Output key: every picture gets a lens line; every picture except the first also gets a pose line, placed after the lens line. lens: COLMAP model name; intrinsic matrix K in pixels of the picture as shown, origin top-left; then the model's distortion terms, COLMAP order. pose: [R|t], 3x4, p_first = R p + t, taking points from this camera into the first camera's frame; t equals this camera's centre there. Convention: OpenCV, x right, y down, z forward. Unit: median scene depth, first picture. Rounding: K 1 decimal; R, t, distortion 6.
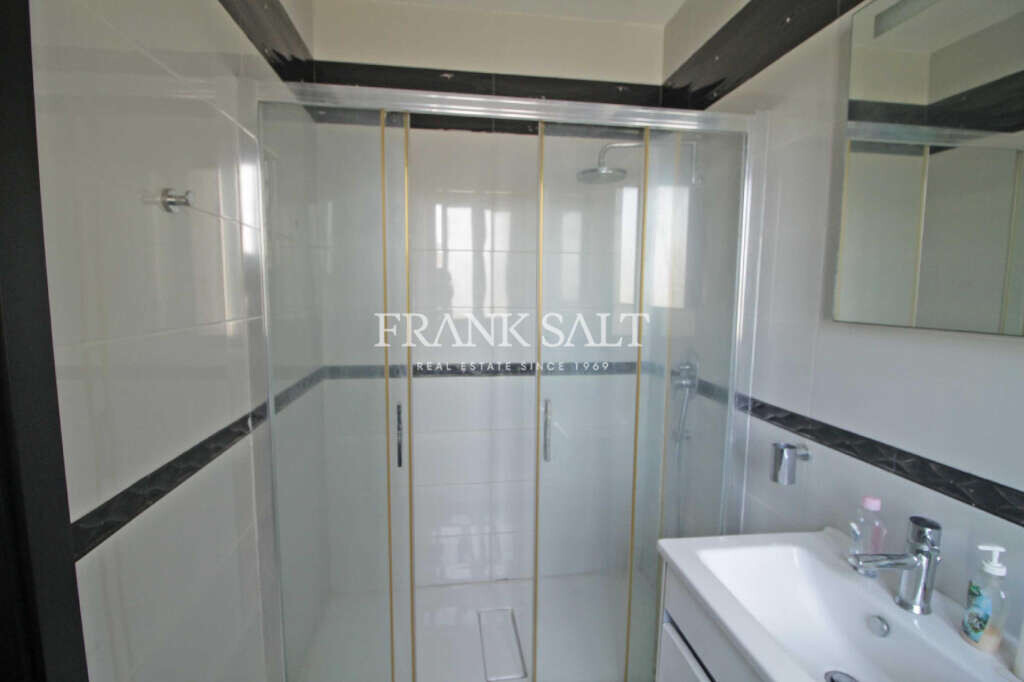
lens RADIAL K [[485.0, 0, 512.8], [0, 485.0, 344.4], [0, 0, 1]] dist [-0.000098, -0.012713]
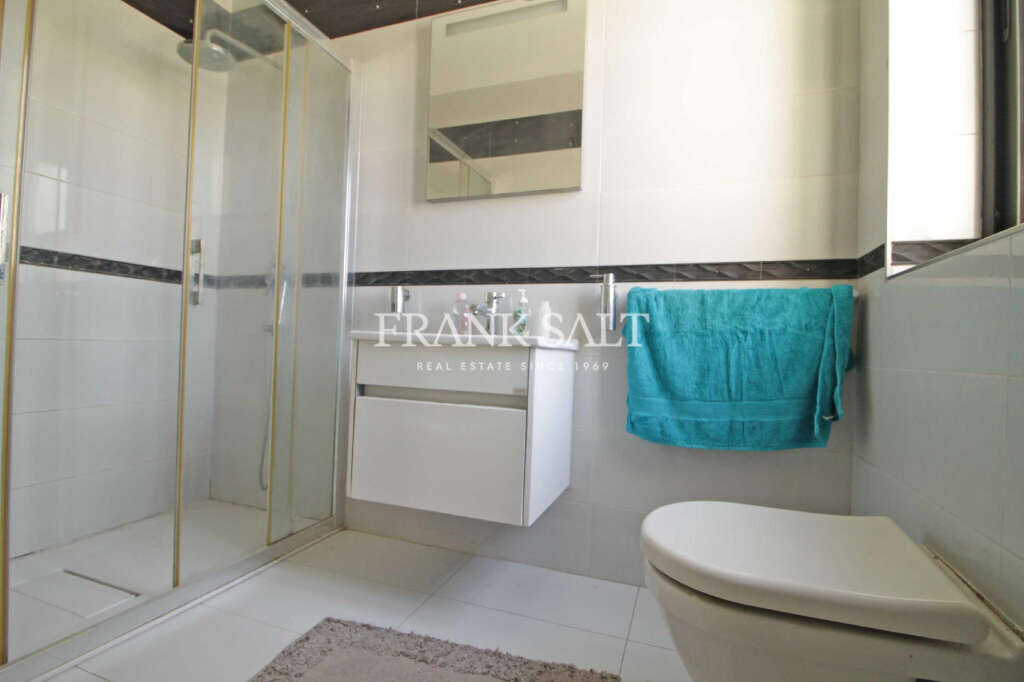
lens RADIAL K [[485.0, 0, 512.8], [0, 485.0, 344.4], [0, 0, 1]] dist [-0.000098, -0.012713]
pose [[0.467731, 0.011314, 0.883798, -0.577008], [0.063046, 0.996944, -0.046128, 0.488799], [-0.881619, 0.077295, 0.465588, 0.038943]]
